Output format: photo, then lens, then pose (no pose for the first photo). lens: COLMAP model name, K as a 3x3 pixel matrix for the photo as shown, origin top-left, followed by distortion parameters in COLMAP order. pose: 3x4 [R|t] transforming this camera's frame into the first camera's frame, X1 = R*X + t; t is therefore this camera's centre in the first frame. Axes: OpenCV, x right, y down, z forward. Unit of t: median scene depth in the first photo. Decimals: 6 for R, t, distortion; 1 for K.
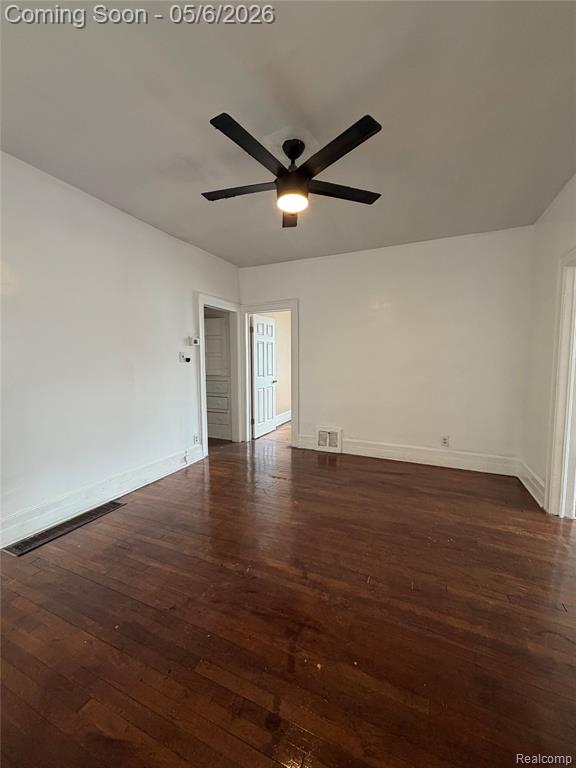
lens RADIAL K [[308.5, 0, 286.8], [0, 308.5, 380.5], [0, 0, 1]] dist [-0.003915, -0.000375]
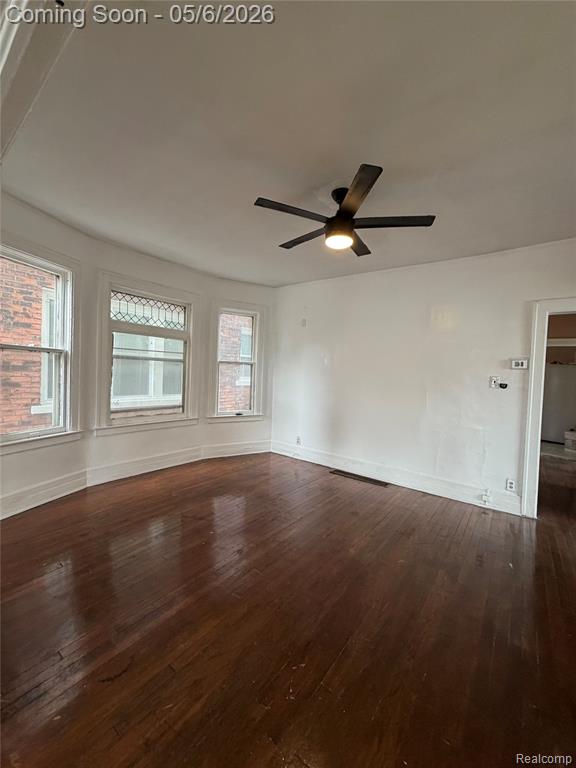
lens RADIAL K [[308.5, 0, 286.0], [0, 308.5, 382.8], [0, 0, 1]] dist [-0.003915, -0.000375]
pose [[-0.233090, 0.031370, -0.971949, 0.639177], [-0.108248, 0.992431, 0.057991, -0.059681], [0.966412, 0.118729, -0.227930, 0.613118]]
